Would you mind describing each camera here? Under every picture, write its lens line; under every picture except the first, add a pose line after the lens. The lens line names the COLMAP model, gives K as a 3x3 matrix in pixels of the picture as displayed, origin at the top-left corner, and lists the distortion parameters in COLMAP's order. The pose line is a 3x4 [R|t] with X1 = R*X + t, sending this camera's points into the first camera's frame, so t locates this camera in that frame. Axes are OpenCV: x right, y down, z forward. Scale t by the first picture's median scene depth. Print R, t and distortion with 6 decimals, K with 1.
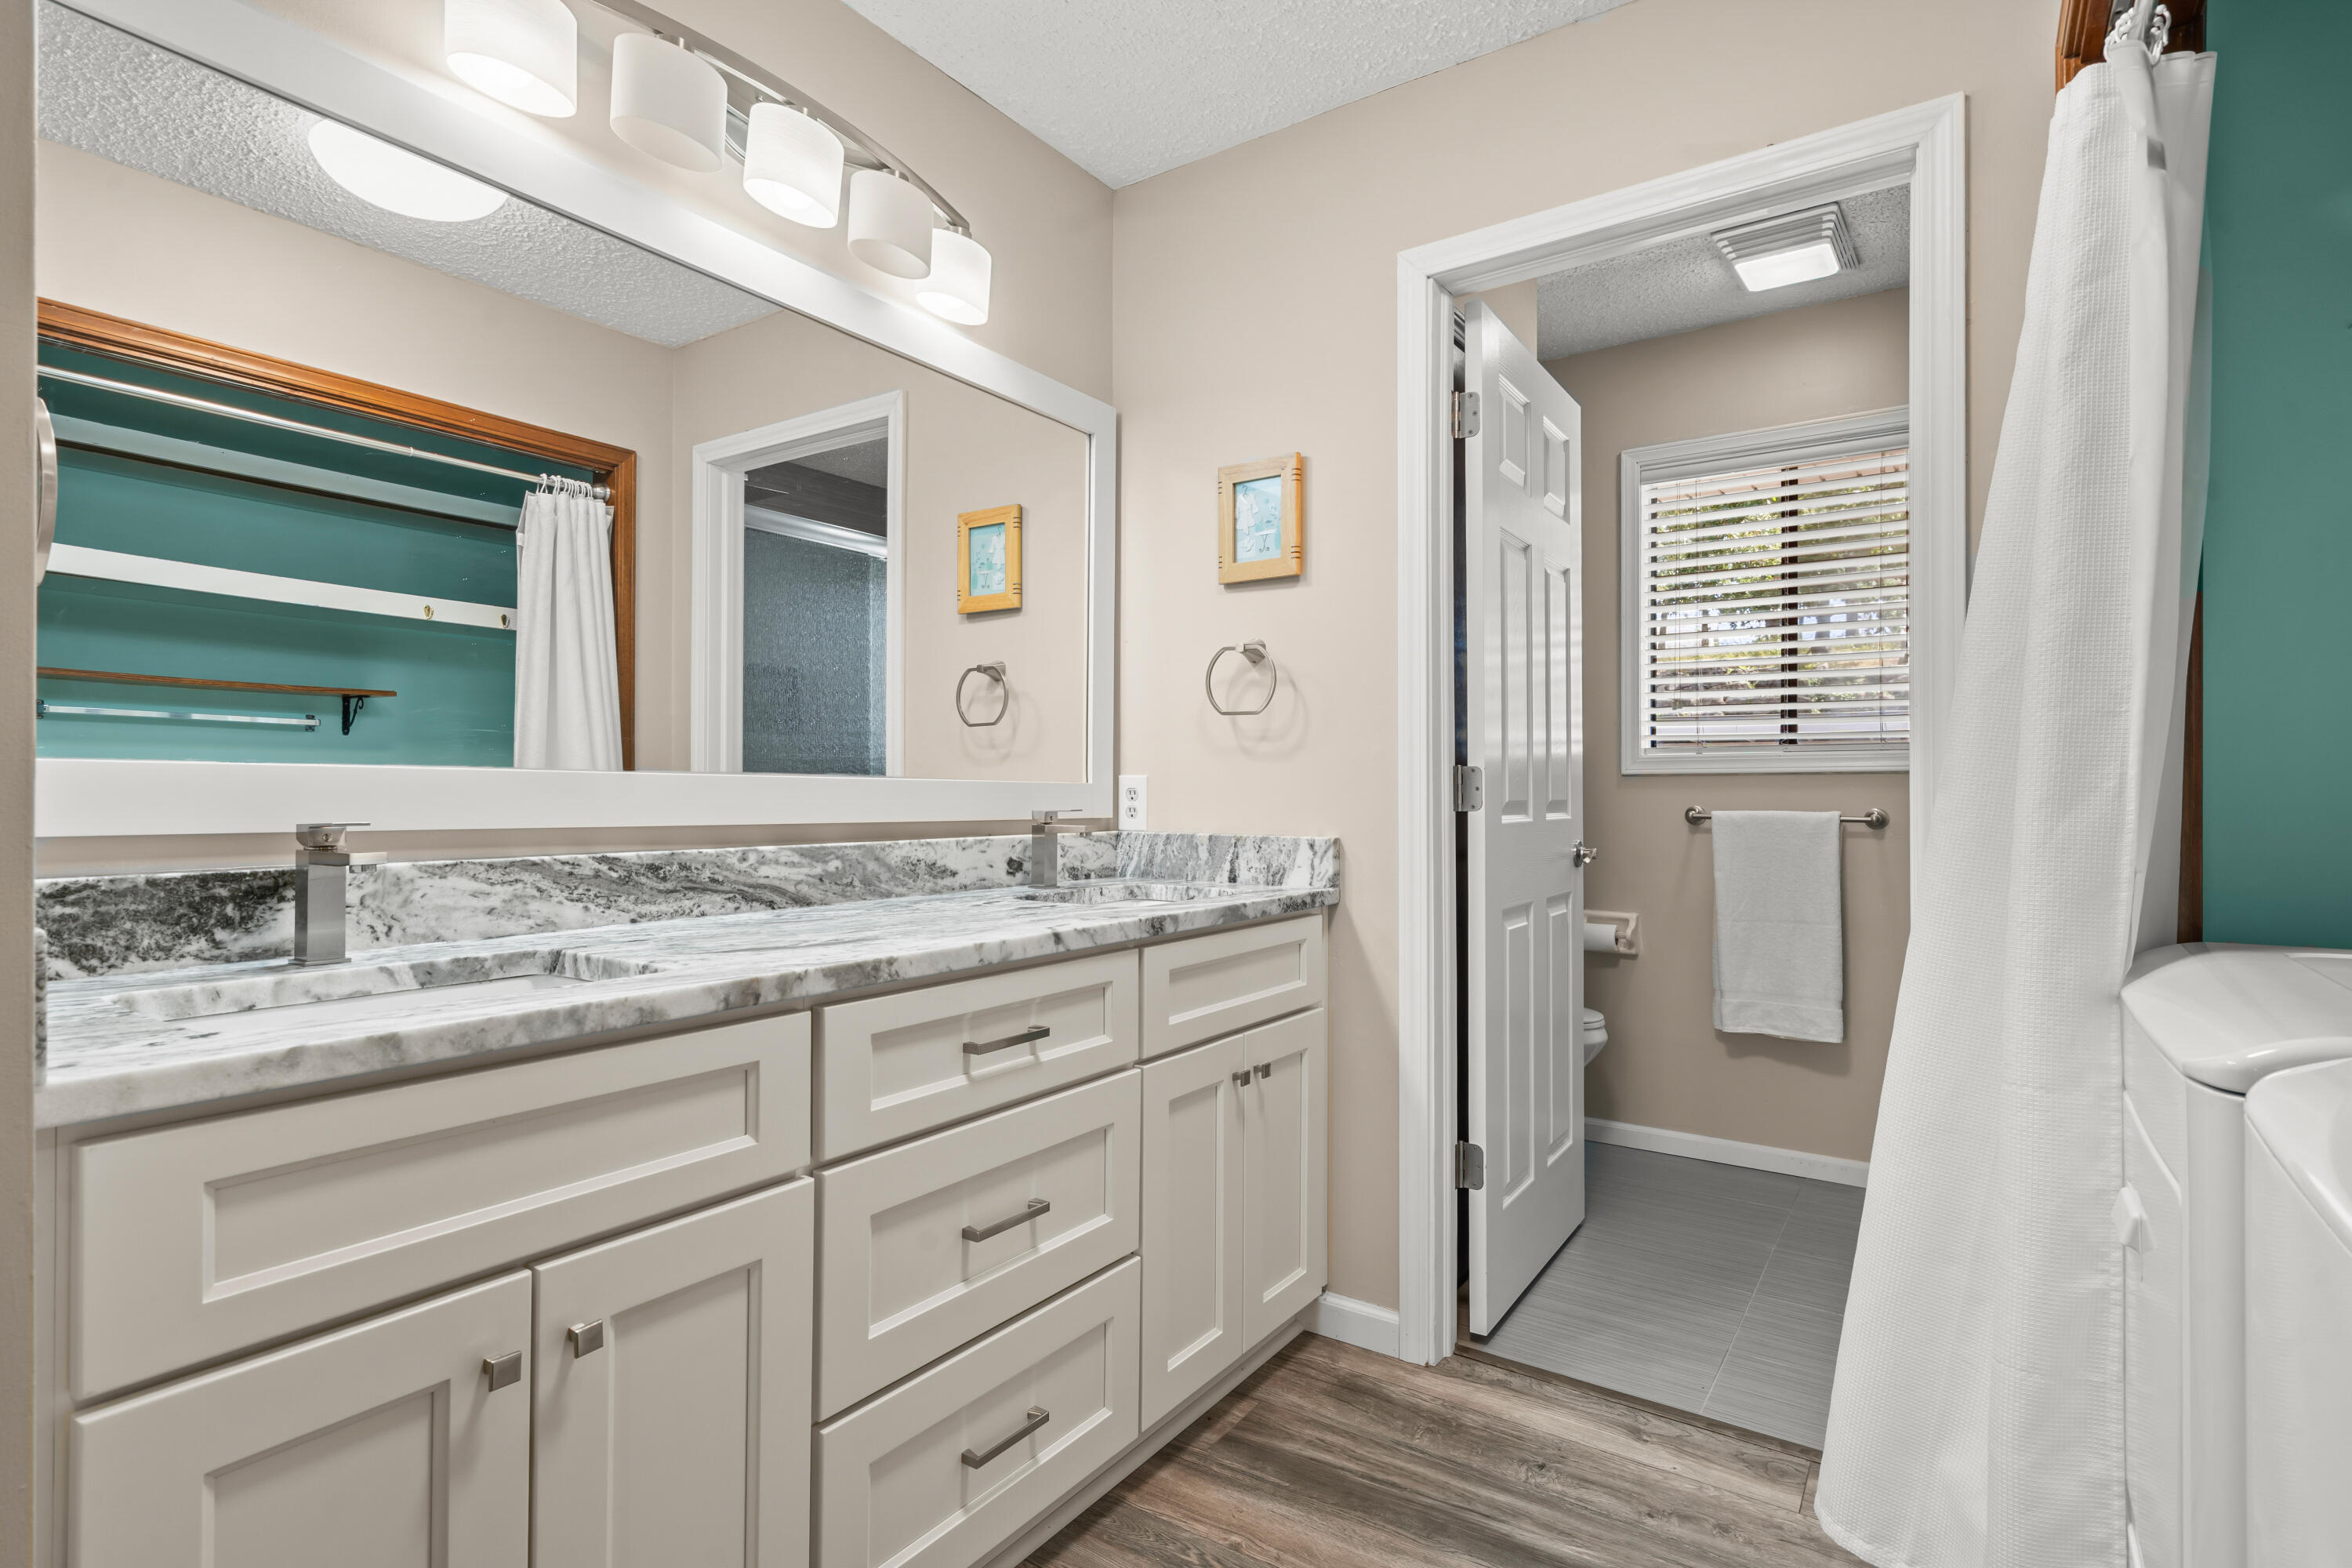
lens RADIAL K [[1158.4, 0, 1170.7], [0, 1158.4, 791.4], [0, 0, 1]] dist [-0.002086, 0.001527]
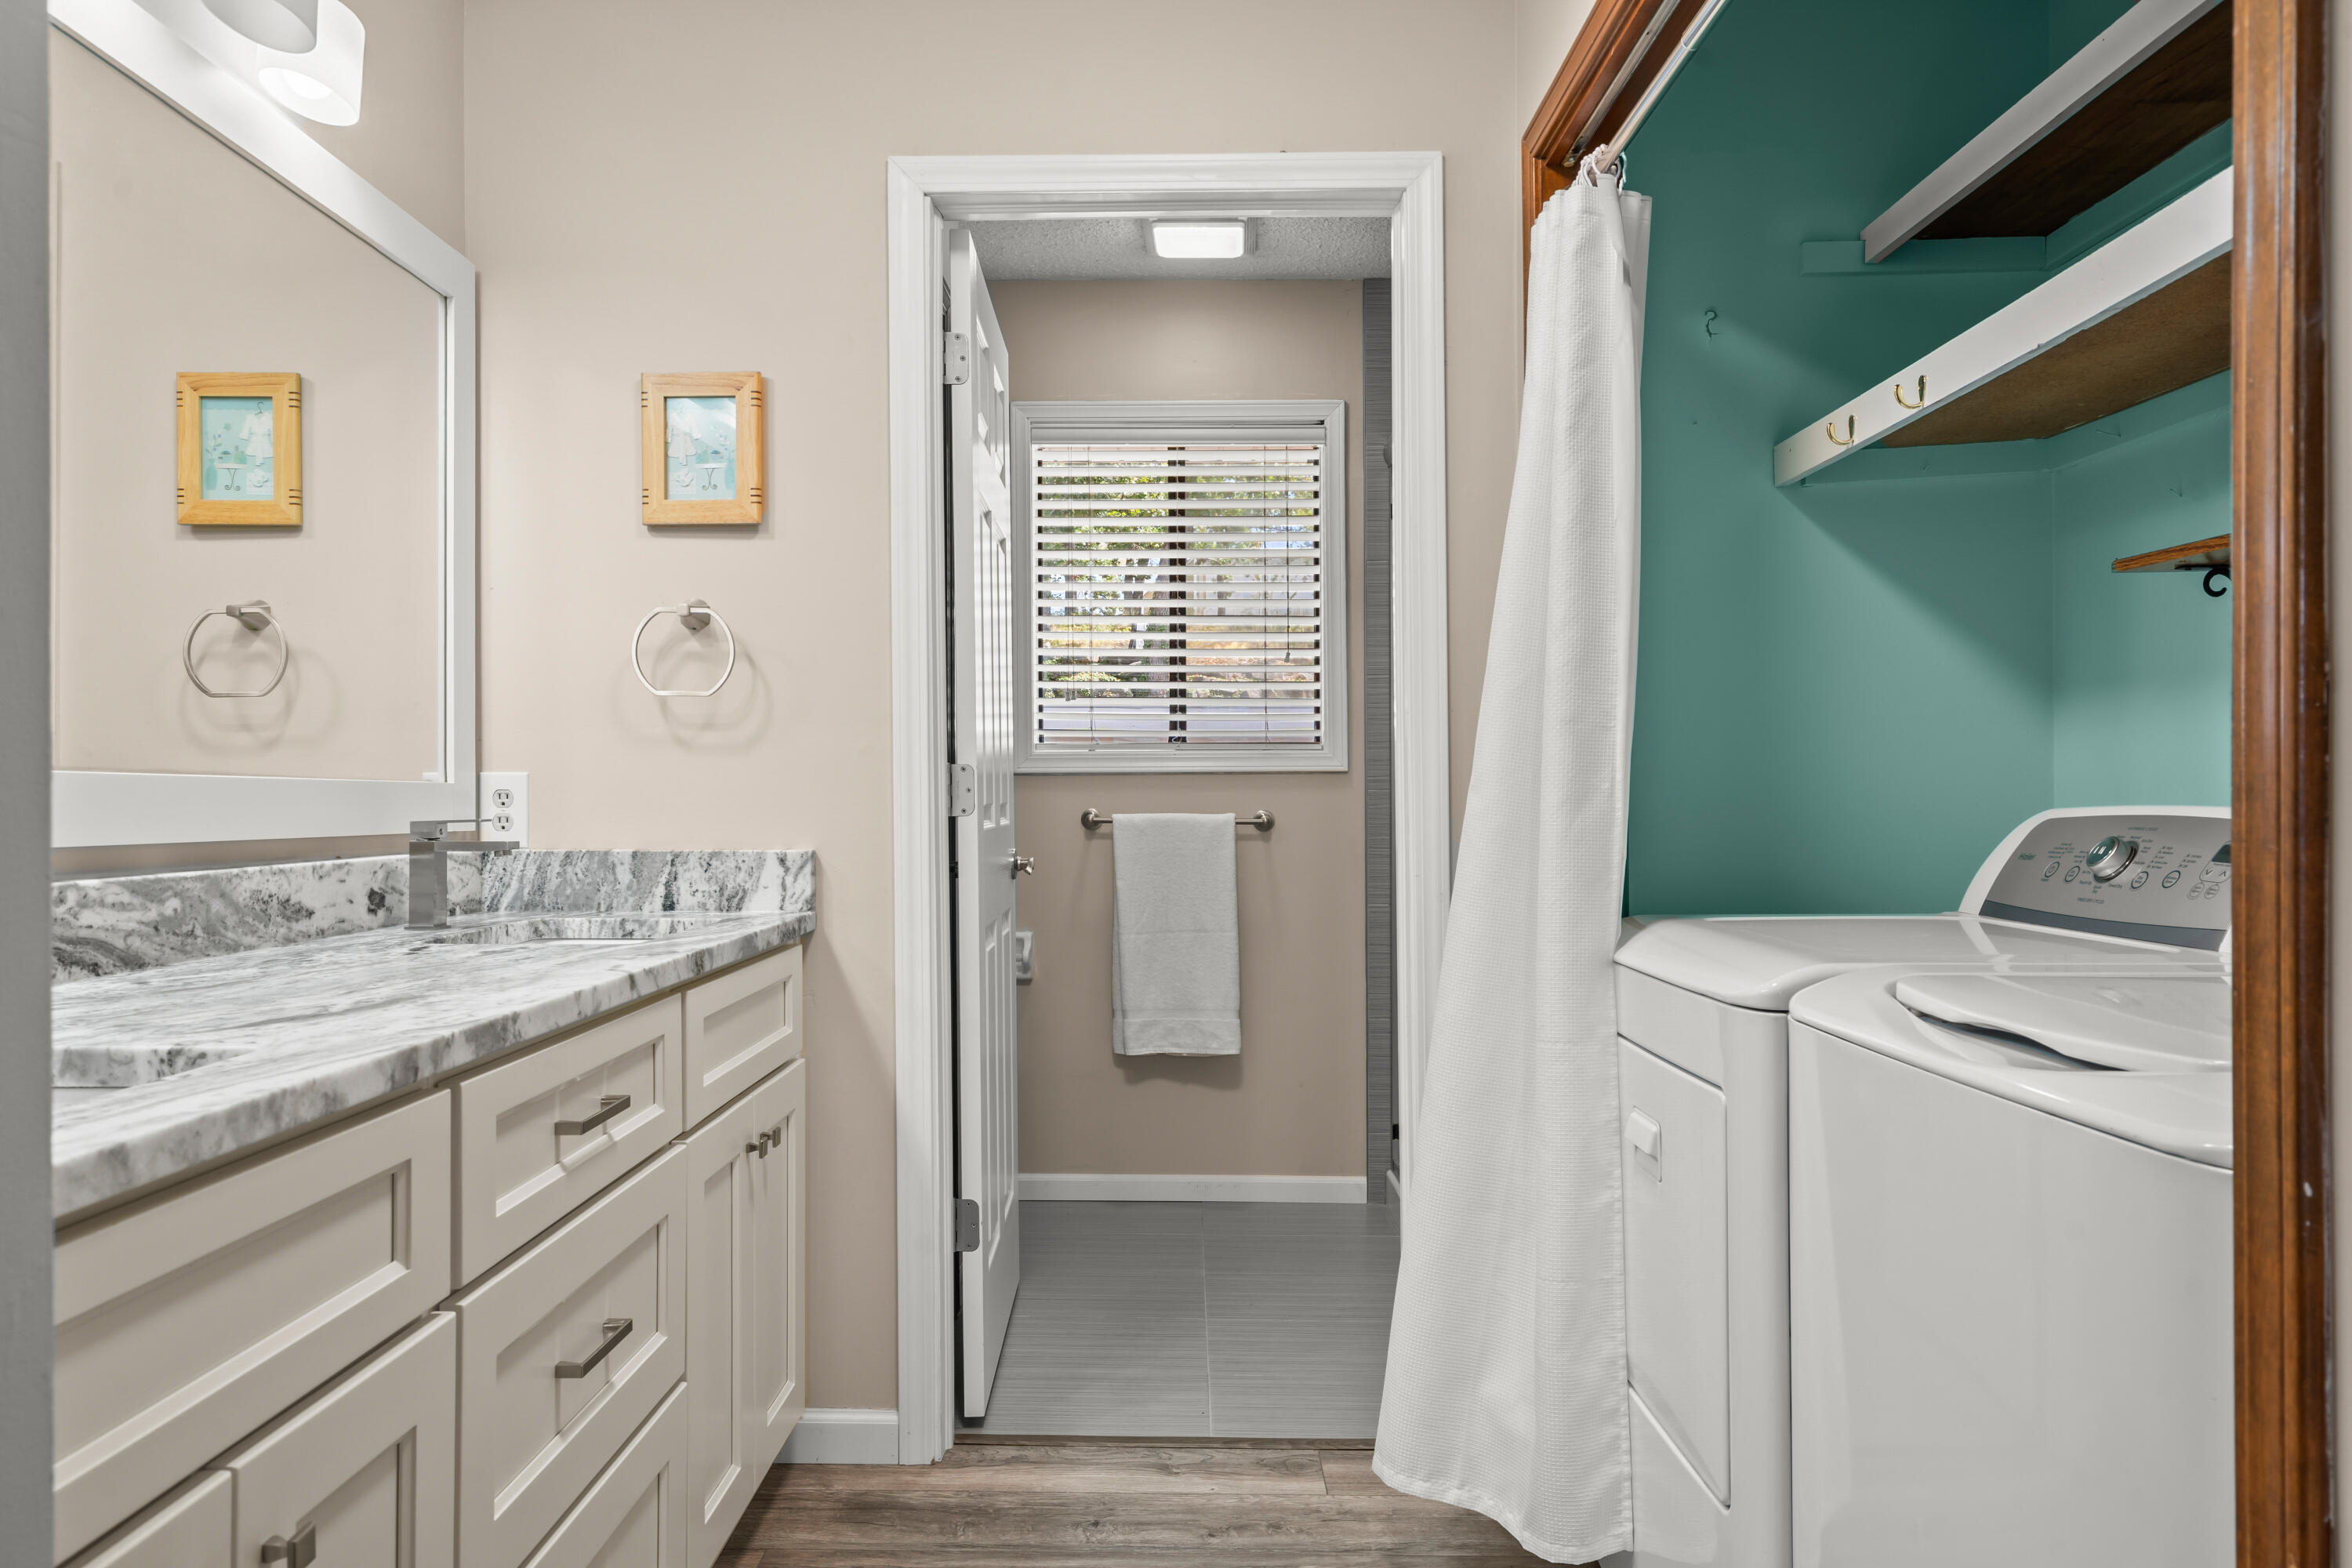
lens RADIAL K [[1538.9, 0, 1176.0], [0, 1538.9, 784.0], [0, 0, 1]] dist [0.001285, 0.001980]
pose [[0.828941, 0.001460, 0.559334, -0.269257], [0.001907, 0.999983, -0.005437, -0.000347], [-0.559332, 0.005574, 0.828925, -0.049140]]
